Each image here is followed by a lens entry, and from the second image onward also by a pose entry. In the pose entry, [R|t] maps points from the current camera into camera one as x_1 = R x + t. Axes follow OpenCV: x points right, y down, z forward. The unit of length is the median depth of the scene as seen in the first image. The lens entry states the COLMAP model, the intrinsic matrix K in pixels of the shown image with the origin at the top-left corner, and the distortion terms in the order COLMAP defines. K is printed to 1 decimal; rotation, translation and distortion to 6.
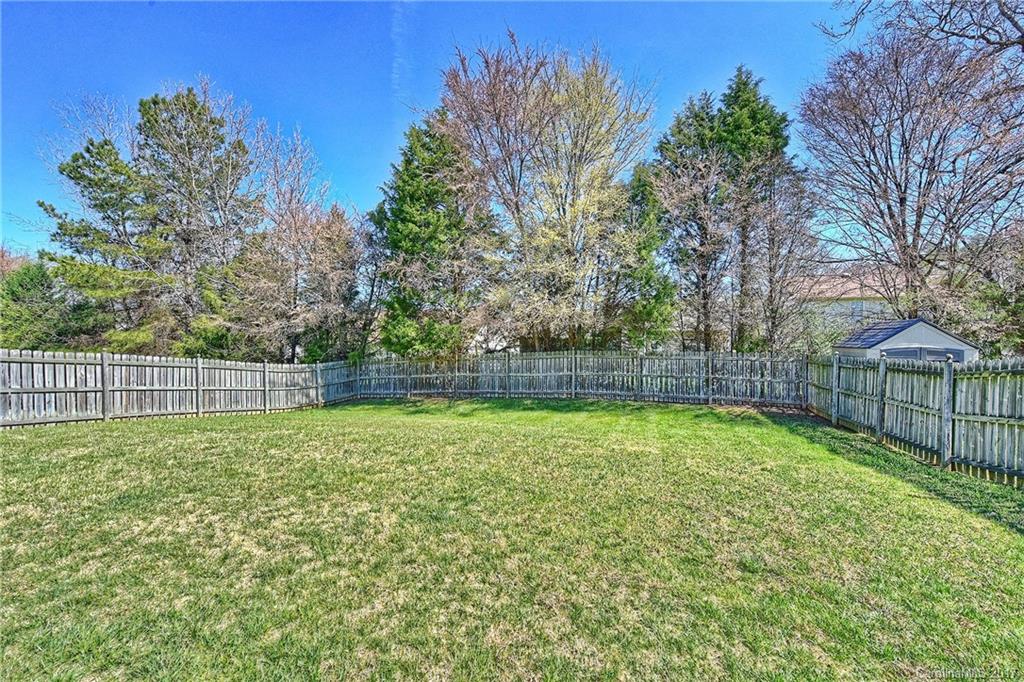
lens RADIAL K [[404.8, 0, 512.0], [0, 404.8, 341.0], [0, 0, 1]] dist [0.001872, -0.000621]
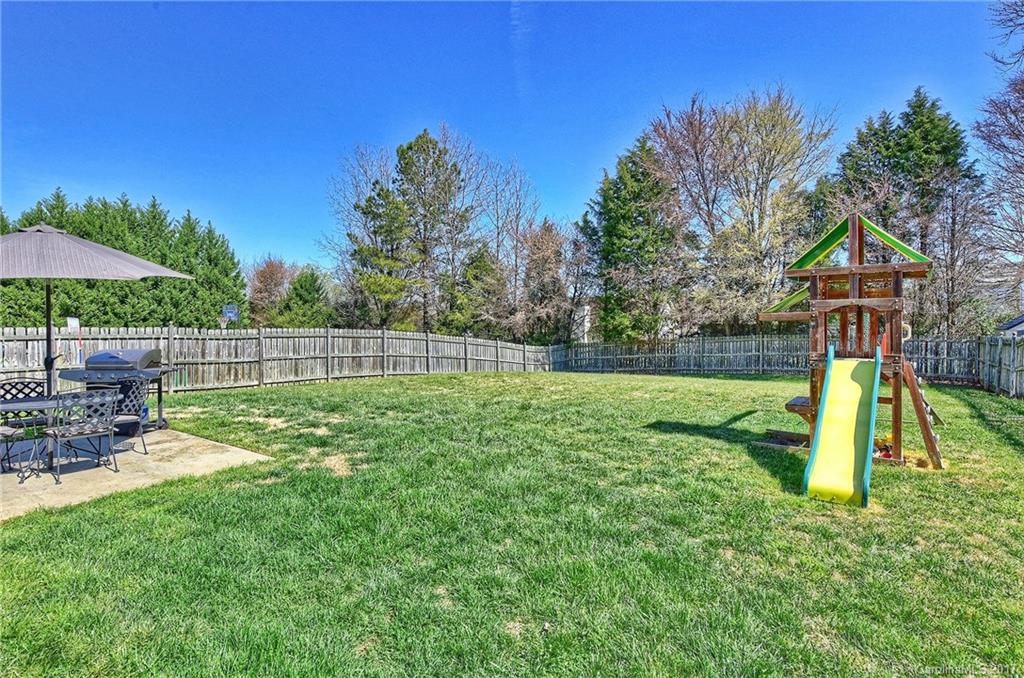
lens RADIAL K [[506.8, 0, 512.0], [0, 506.8, 339.0], [0, 0, 1]] dist [-0.002189, -0.000527]
pose [[0.952972, -0.004024, -0.303032, -0.102962], [0.010024, 0.999783, 0.018247, 0.001362], [0.302893, -0.020426, 0.952806, -0.699359]]
